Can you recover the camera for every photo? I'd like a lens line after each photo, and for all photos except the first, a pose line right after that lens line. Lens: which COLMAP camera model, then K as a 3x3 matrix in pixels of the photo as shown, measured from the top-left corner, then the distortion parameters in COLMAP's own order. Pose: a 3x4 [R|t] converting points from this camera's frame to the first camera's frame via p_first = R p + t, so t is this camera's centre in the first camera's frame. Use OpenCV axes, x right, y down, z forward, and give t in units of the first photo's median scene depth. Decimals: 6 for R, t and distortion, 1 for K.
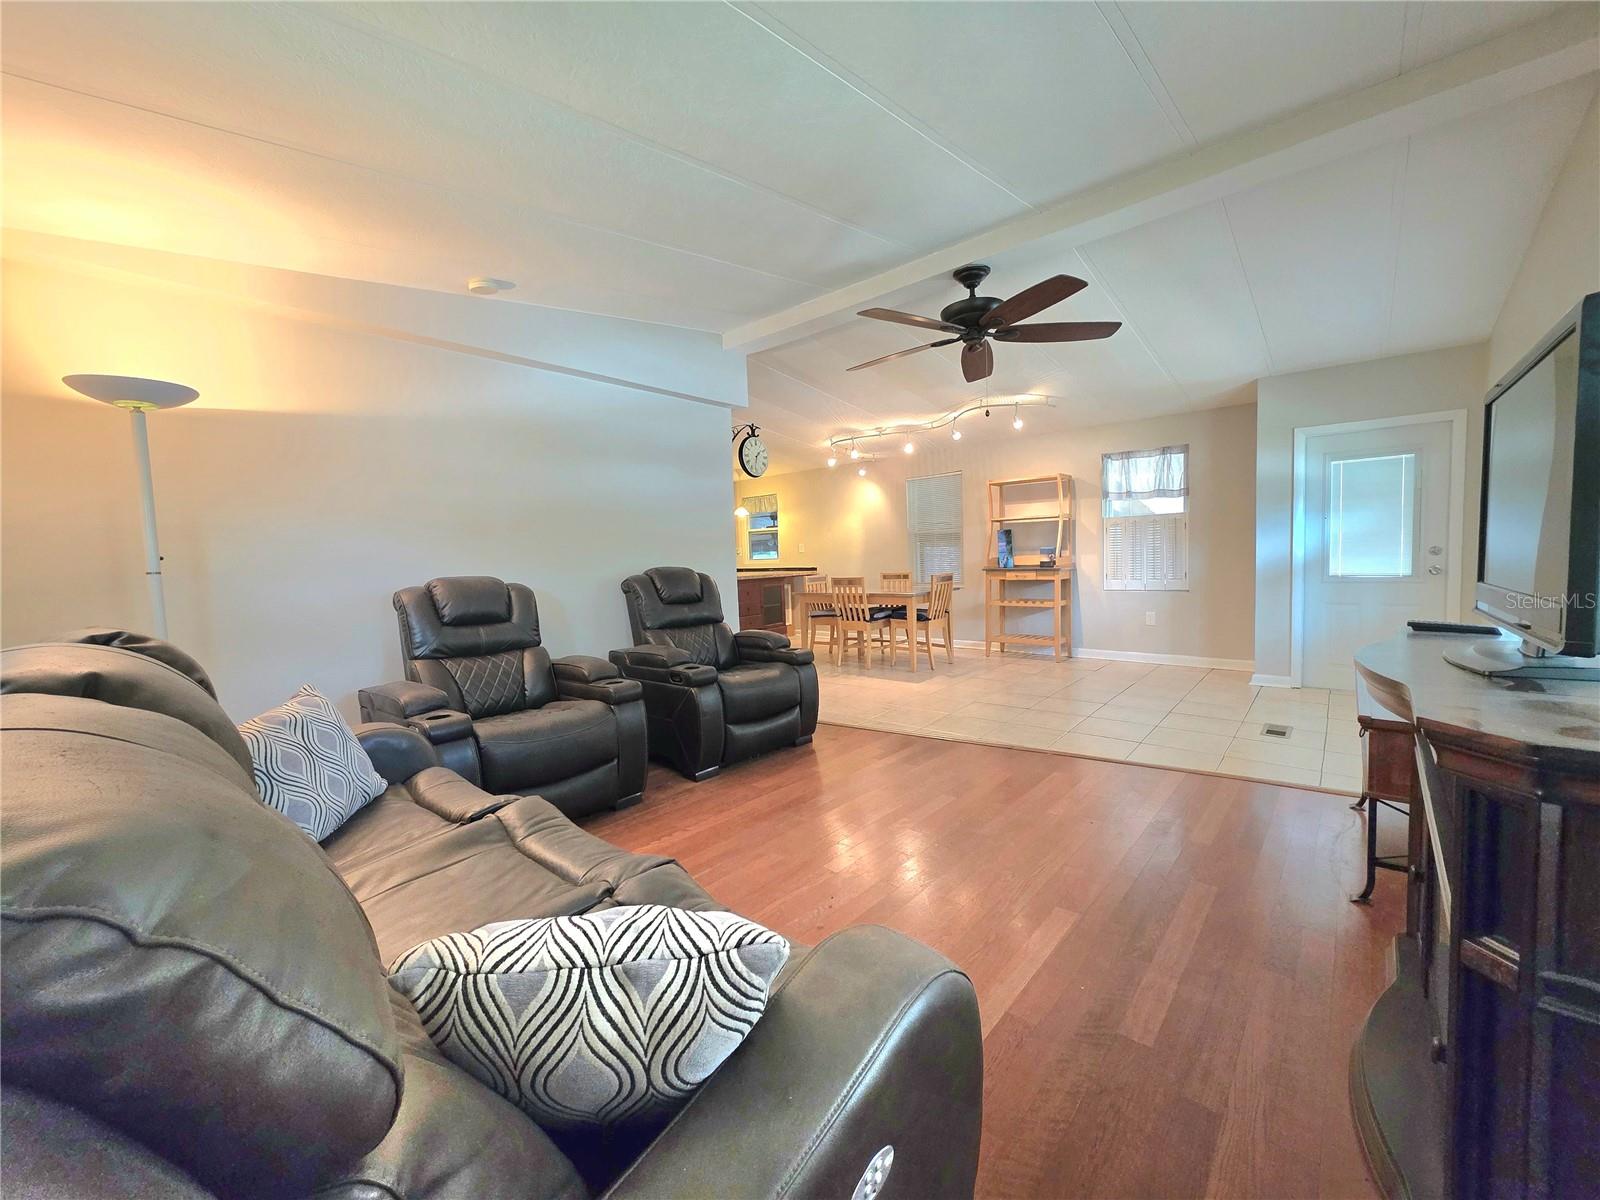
lens RADIAL K [[636.0, 0, 803.8], [0, 636.0, 593.4], [0, 0, 1]] dist [0.001122, 0.000353]
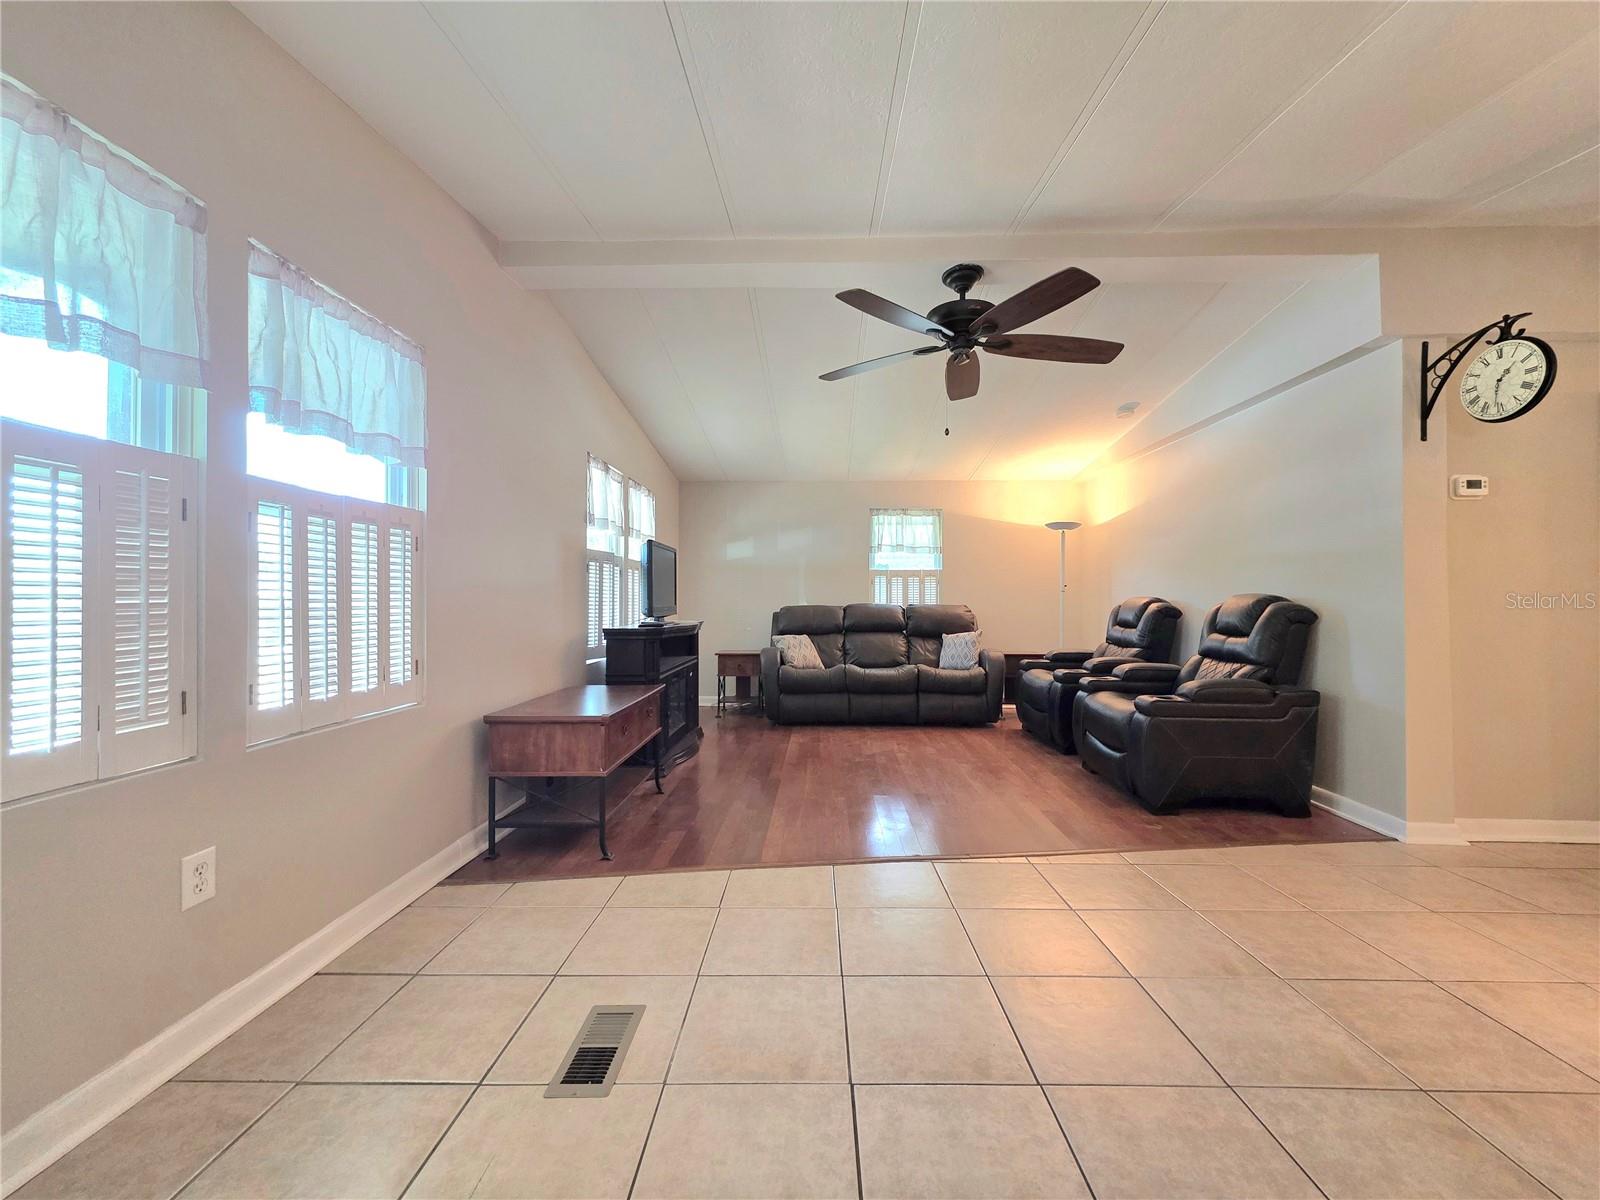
lens RADIAL K [[634.8, 0, 802.1], [0, 634.8, 595.6], [0, 0, 1]] dist [0.000686, 0.001579]
pose [[-0.774378, 0.025540, -0.632208, 0.549401], [-0.011092, 0.998483, 0.053923, -0.053146], [0.632626, 0.048769, -0.772920, 0.848564]]
